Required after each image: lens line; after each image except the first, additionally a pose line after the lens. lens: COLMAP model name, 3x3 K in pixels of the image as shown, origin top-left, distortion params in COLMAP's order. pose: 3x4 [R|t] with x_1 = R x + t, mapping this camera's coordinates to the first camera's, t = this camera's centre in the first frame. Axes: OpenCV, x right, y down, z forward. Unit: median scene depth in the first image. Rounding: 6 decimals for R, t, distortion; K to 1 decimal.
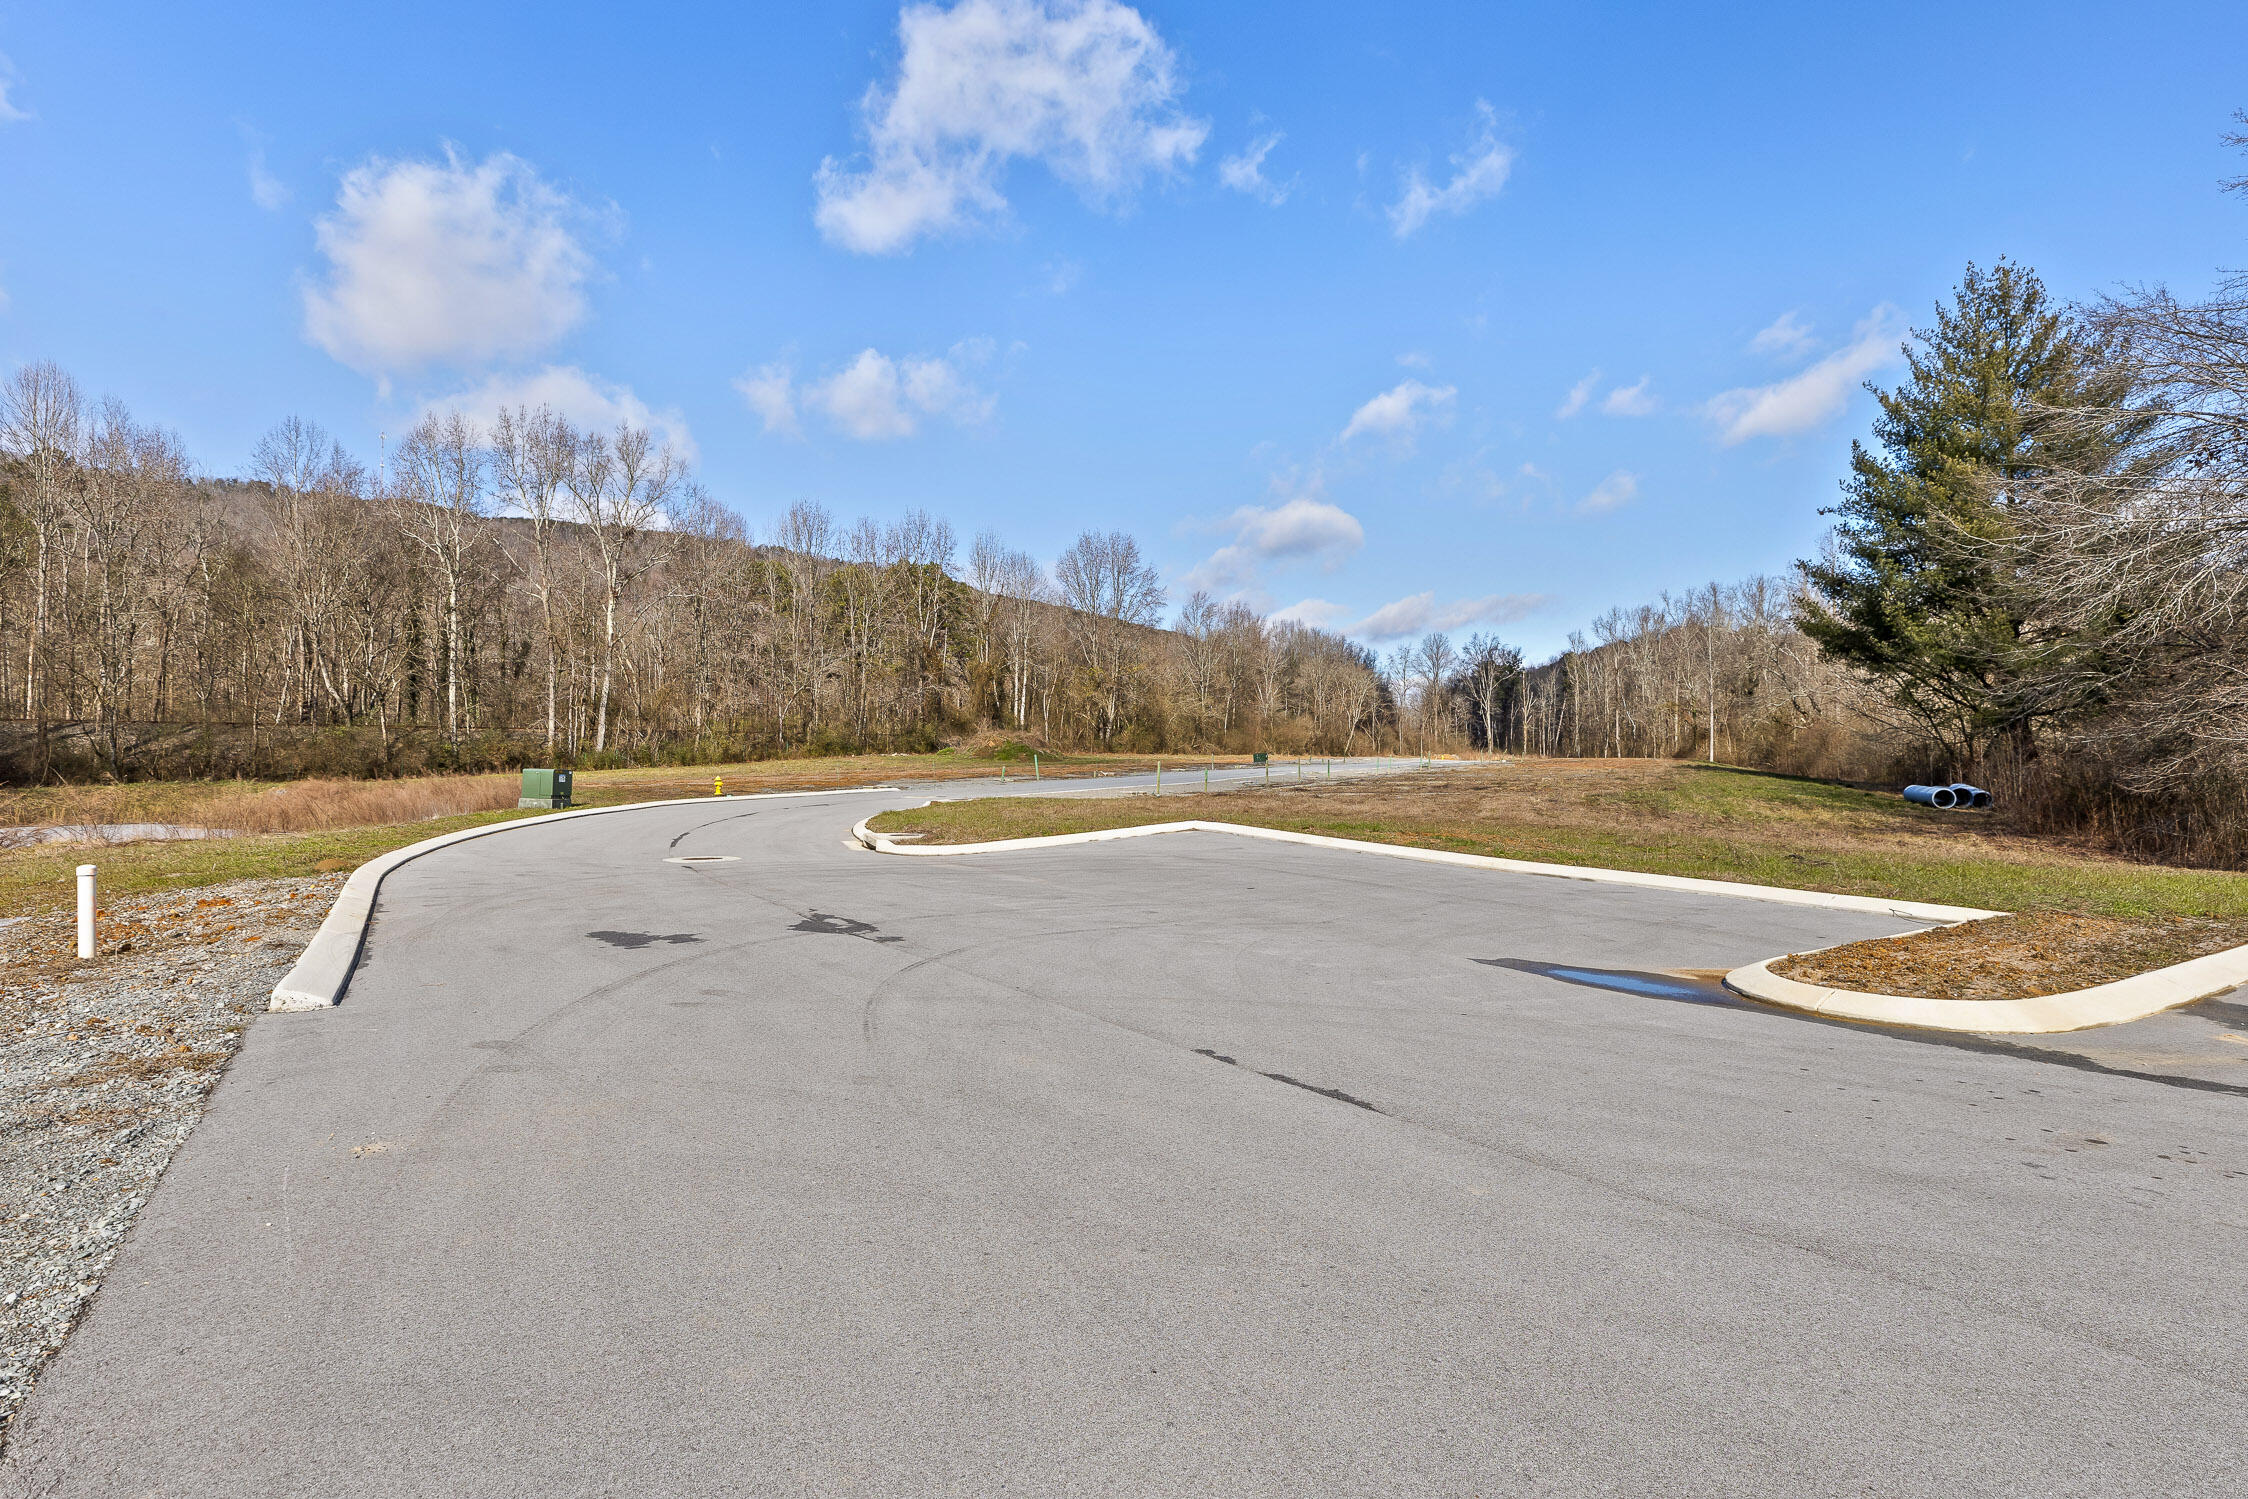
lens RADIAL K [[1169.8, 0, 1124.0], [0, 1169.8, 749.5], [0, 0, 1]] dist [-0.001871, -0.000893]
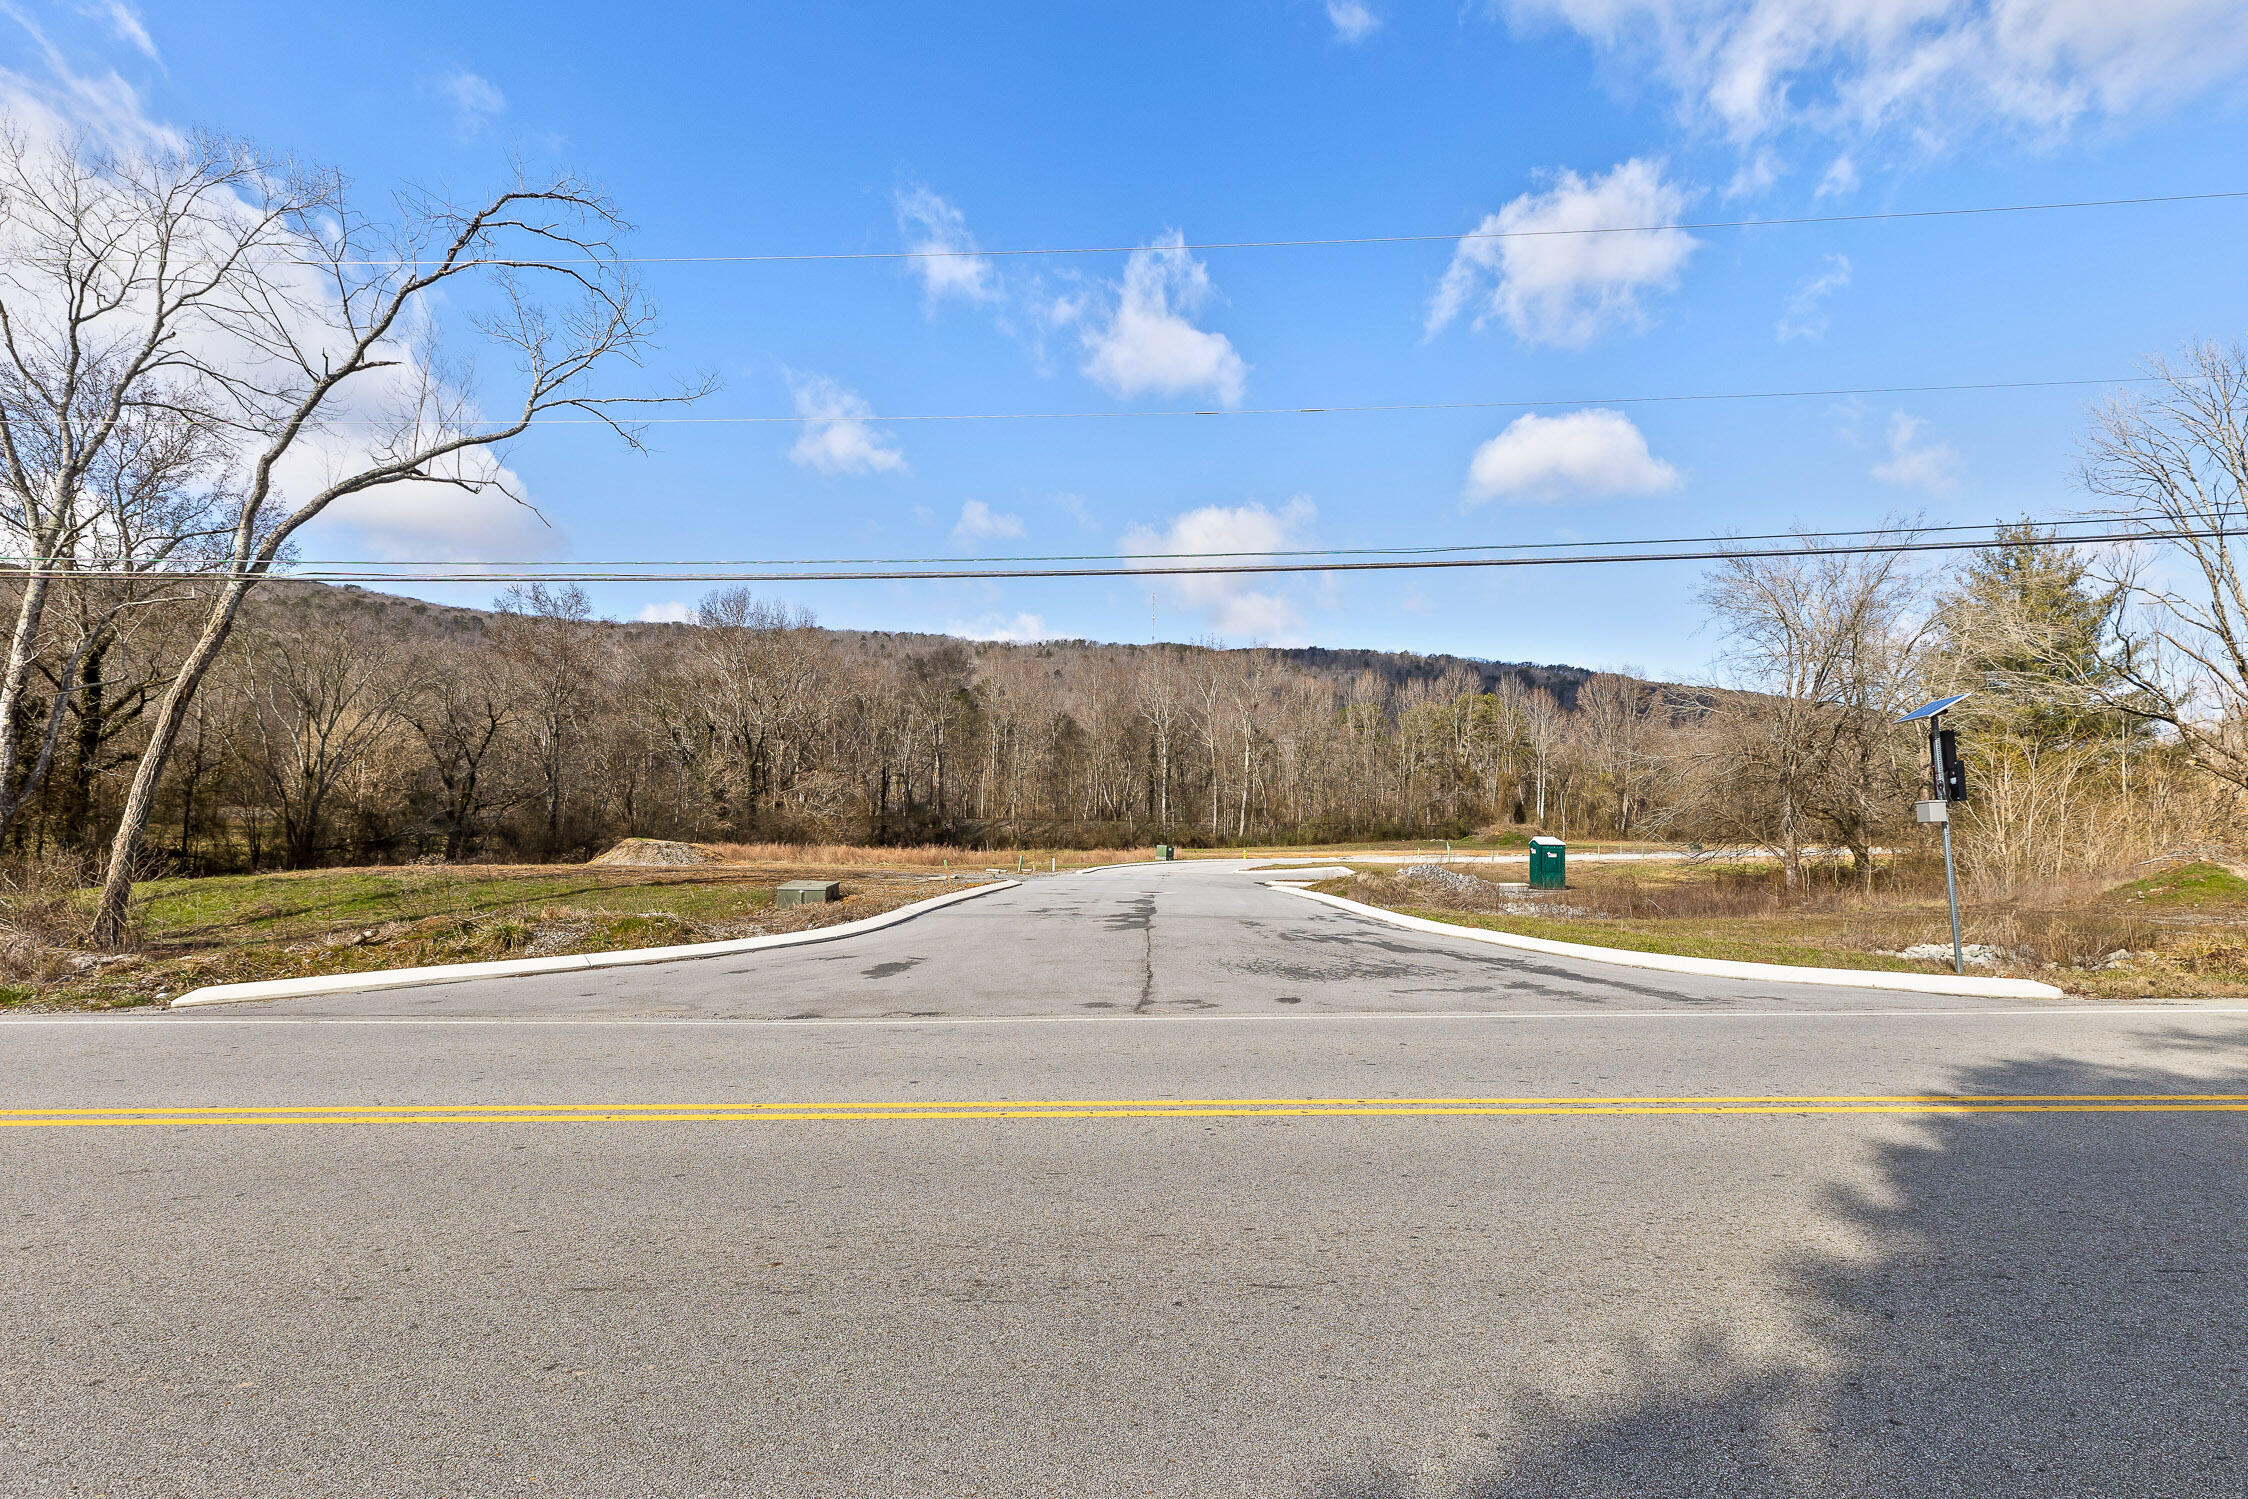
lens RADIAL K [[1073.3, 0, 1124.0], [0, 1073.3, 749.5], [0, 0, 1]] dist [0.001051, 0.000171]
pose [[0.829152, -0.034377, -0.557965, 0.222664], [-0.008158, 0.997257, -0.073566, -0.006109], [0.558964, 0.065549, 0.826597, -0.303033]]
